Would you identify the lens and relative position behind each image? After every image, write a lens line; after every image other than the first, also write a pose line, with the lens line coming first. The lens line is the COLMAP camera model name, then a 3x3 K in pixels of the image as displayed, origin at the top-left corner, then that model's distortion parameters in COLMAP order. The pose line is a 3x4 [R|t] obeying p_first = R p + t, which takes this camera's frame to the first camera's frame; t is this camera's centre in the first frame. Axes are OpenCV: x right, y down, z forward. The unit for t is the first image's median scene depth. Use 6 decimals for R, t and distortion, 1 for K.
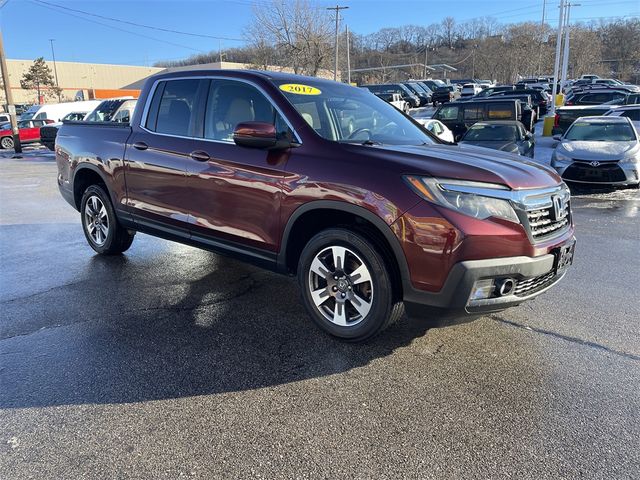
lens RADIAL K [[480.2, 0, 321.6], [0, 480.2, 248.6], [0, 0, 1]] dist [0.063074, -0.077526]
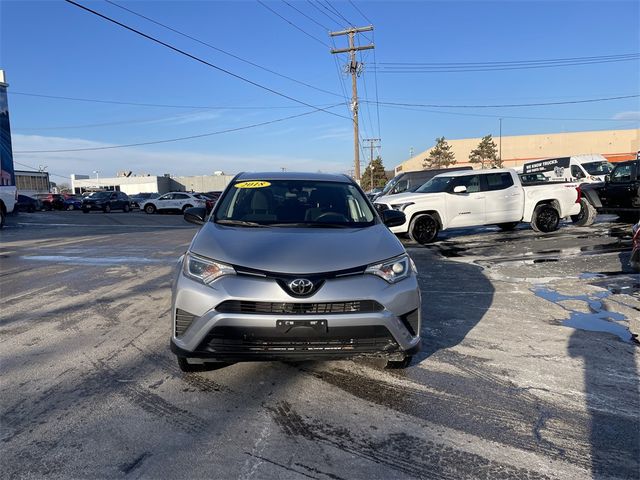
lens RADIAL K [[480.2, 0, 318.6], [0, 480.2, 244.5], [0, 0, 1]] dist [0.063074, -0.077526]
pose [[0.584049, 0.077222, -0.808037, 0.149123], [-0.186552, 0.981588, -0.041033, -0.008470], [0.789991, 0.174706, 0.587701, 0.029979]]
